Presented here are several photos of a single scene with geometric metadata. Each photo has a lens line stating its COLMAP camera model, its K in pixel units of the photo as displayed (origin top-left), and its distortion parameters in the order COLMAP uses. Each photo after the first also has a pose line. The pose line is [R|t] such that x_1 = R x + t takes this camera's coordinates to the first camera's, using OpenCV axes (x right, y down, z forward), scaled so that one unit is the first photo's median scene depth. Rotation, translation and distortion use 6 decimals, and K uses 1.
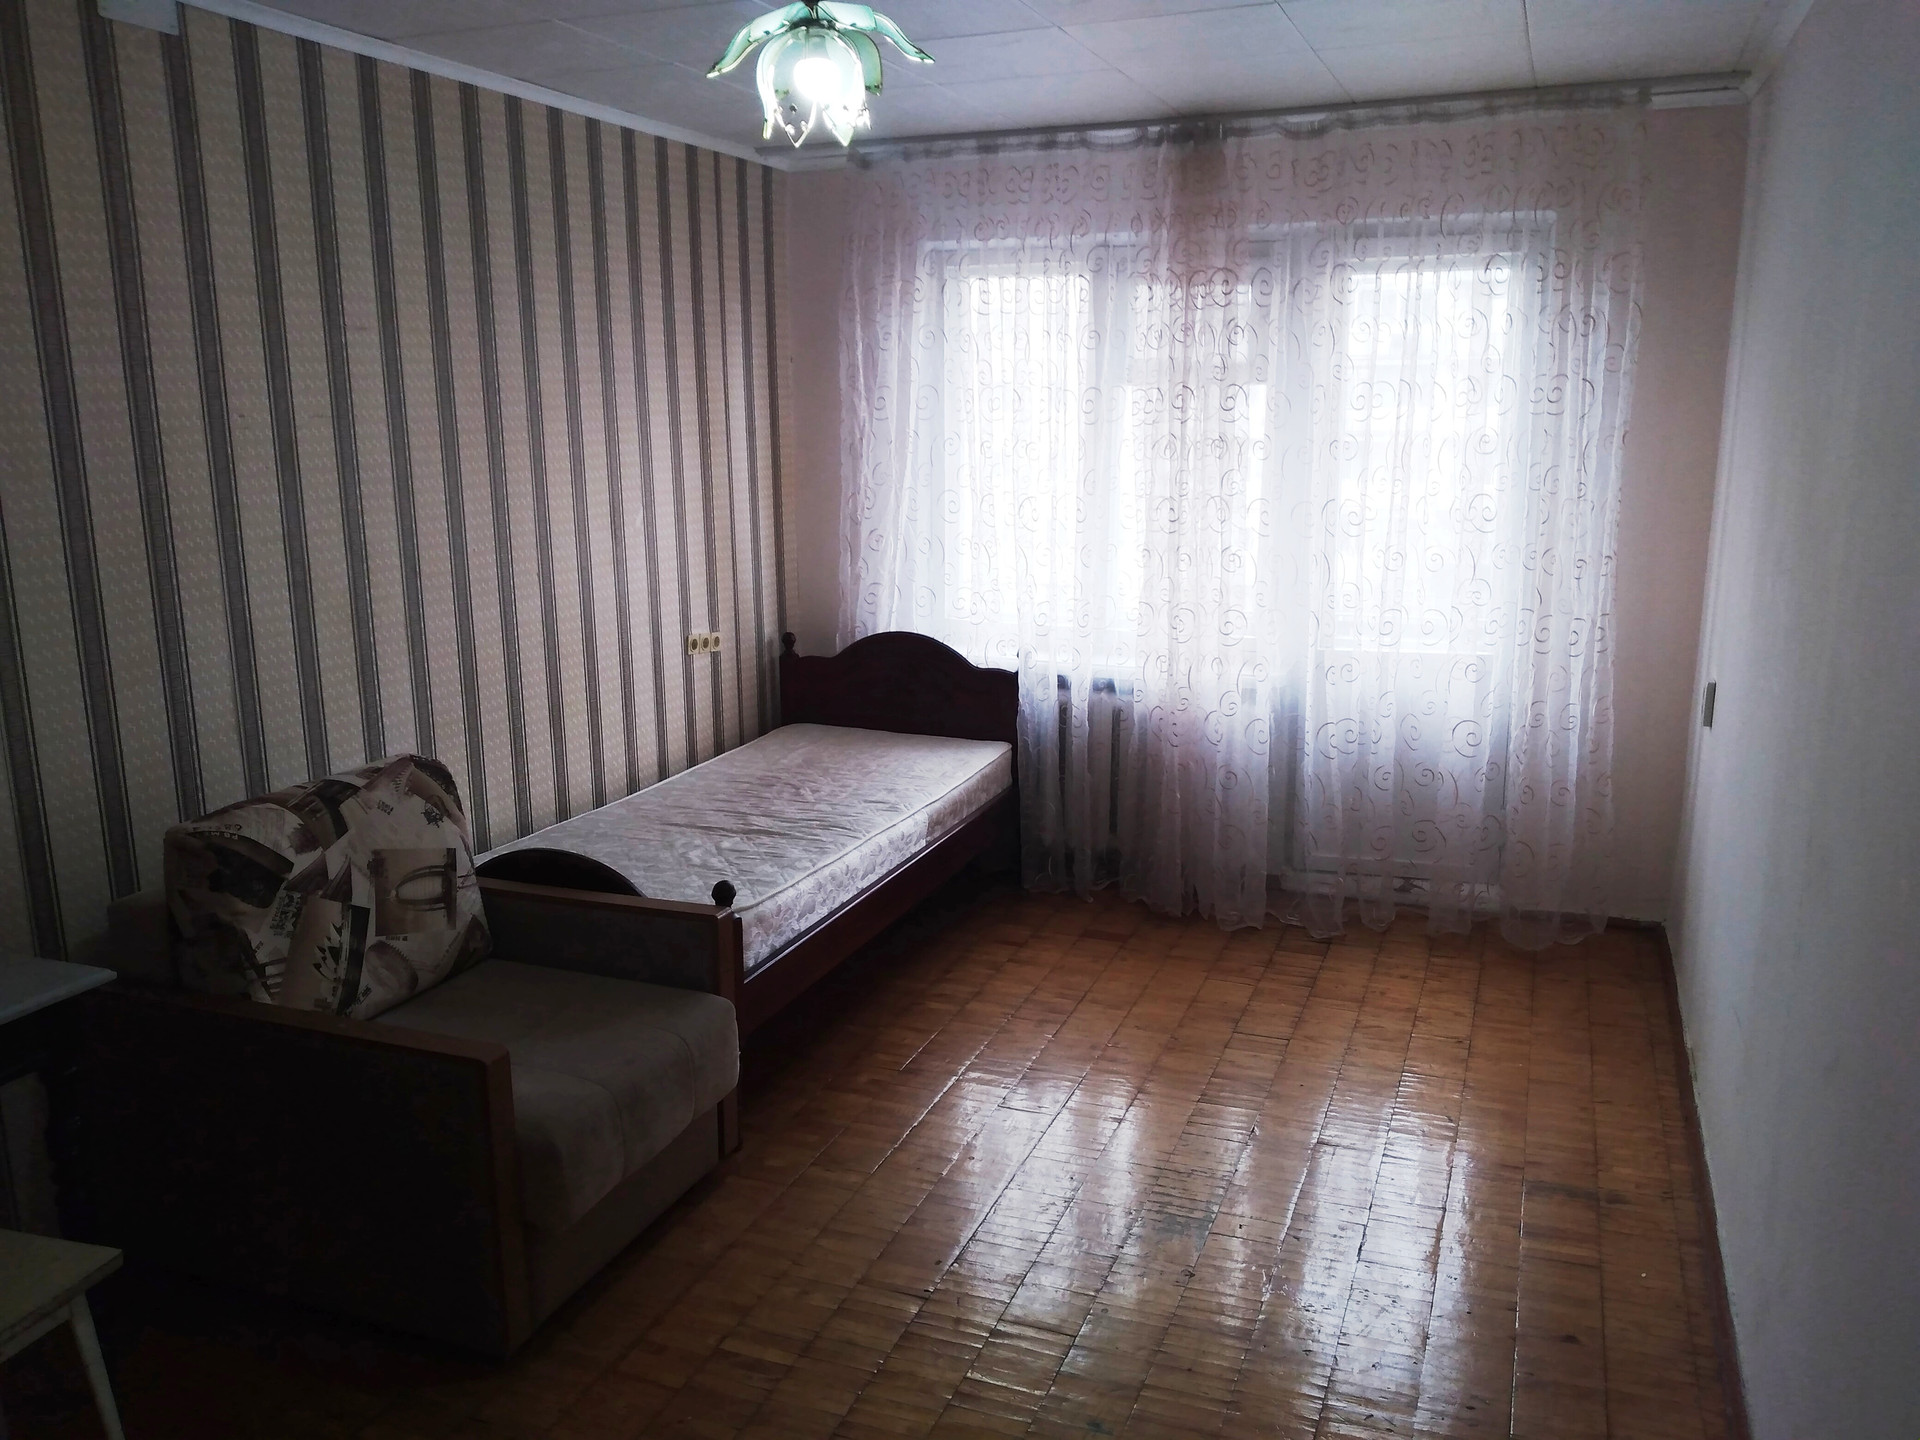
lens RADIAL K [[1538.5, 0, 960.0], [0, 1538.5, 720.0], [0, 0, 1]] dist [0.000256, -0.069845]
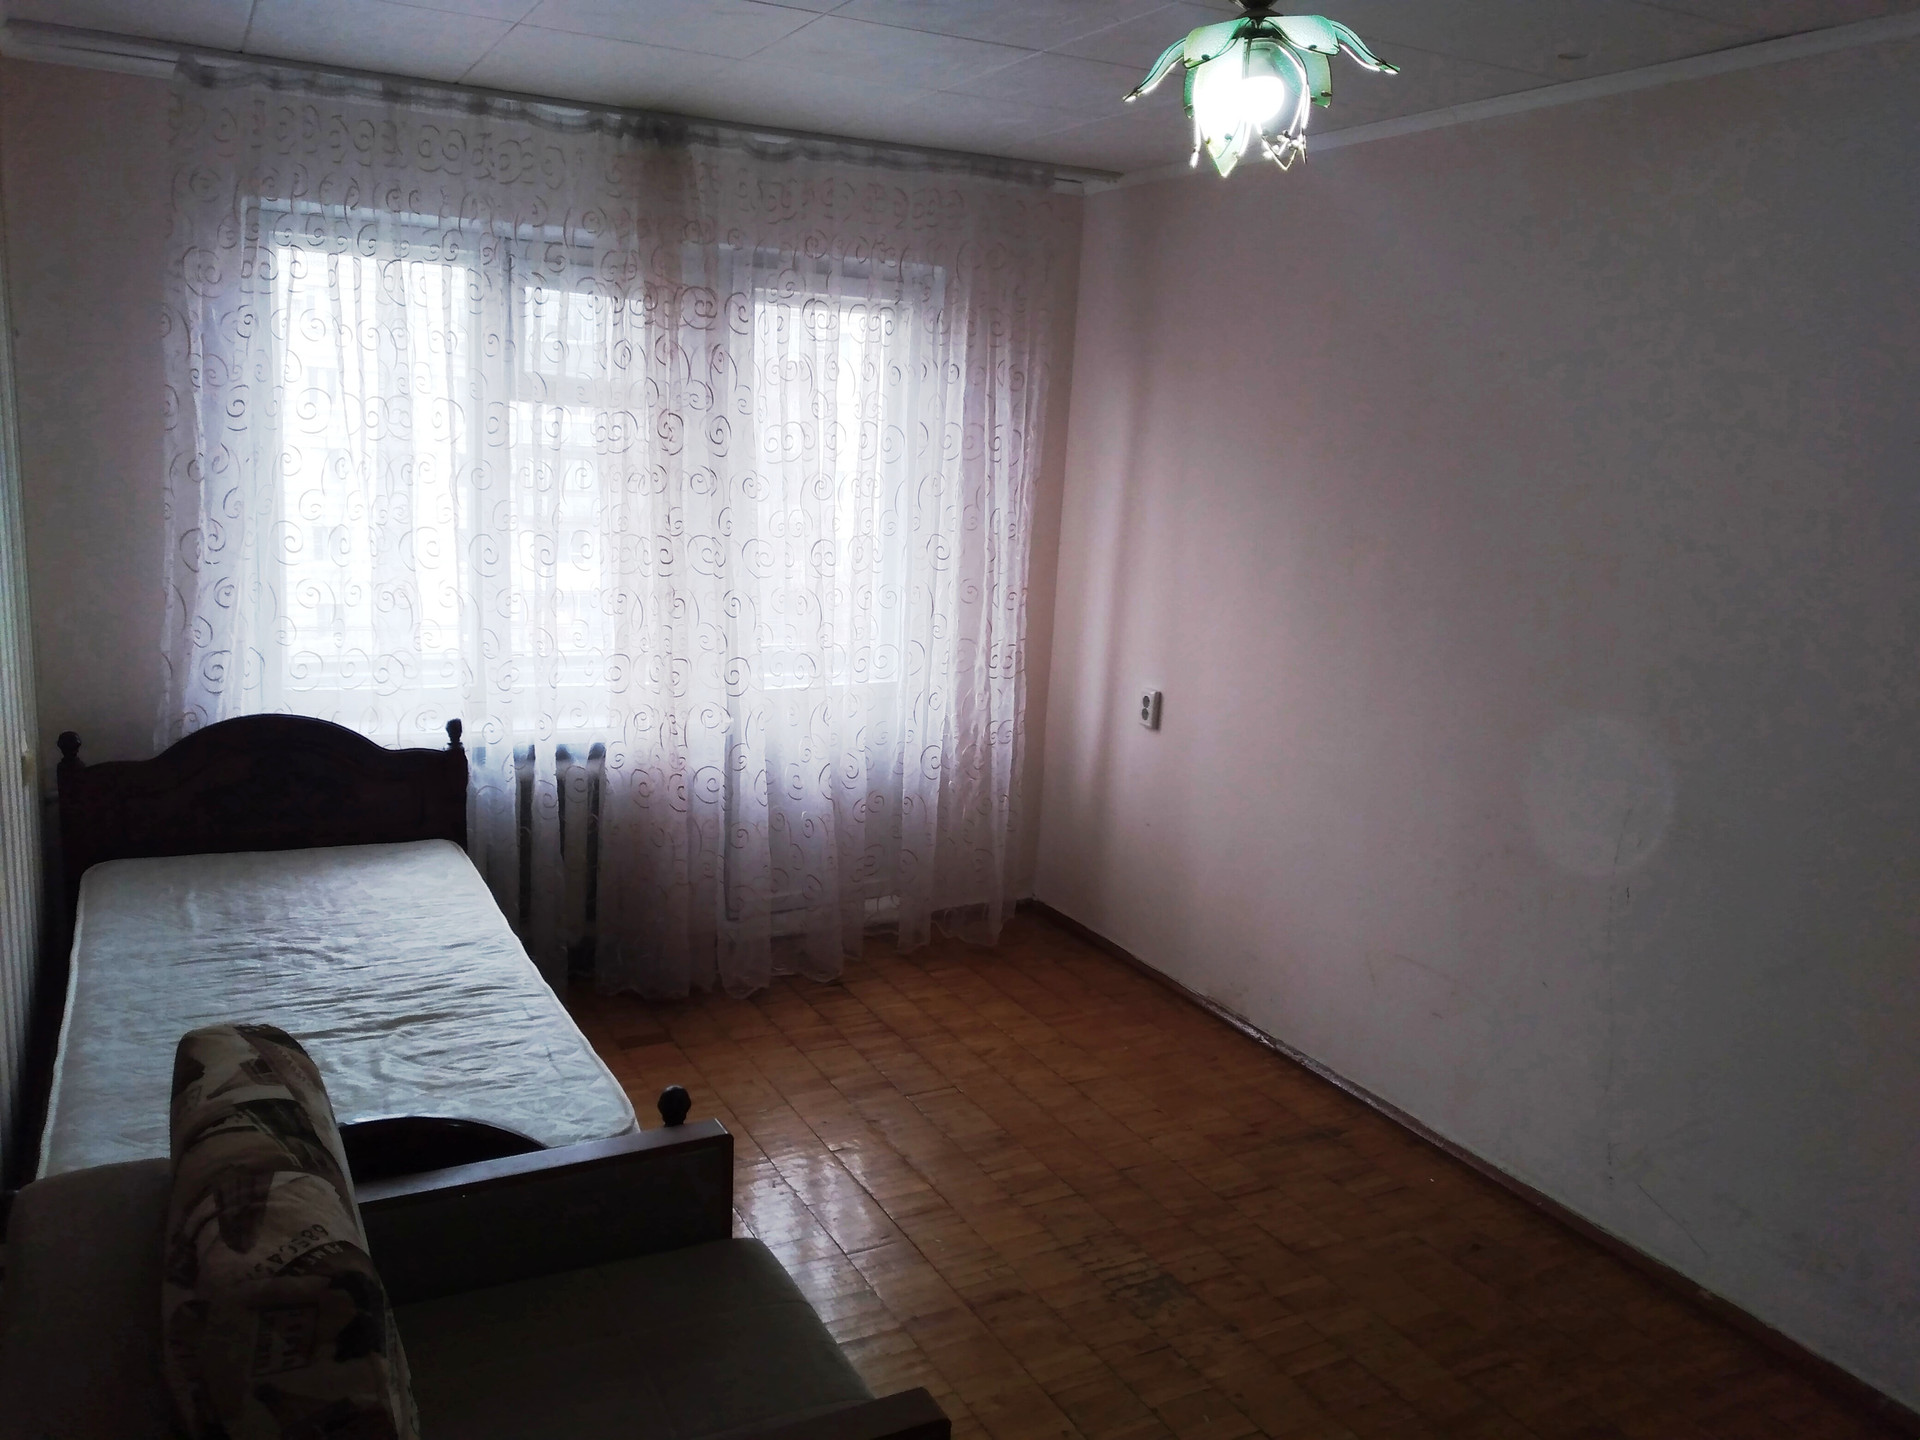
lens RADIAL K [[1481.6, 0, 960.0], [0, 1481.6, 720.0], [0, 0, 1]] dist [0.000028, -0.056190]
pose [[0.653598, -0.106467, 0.749316, -0.406195], [0.090624, 0.993942, 0.062178, -0.075670], [-0.751397, 0.027267, 0.659287, 0.299393]]
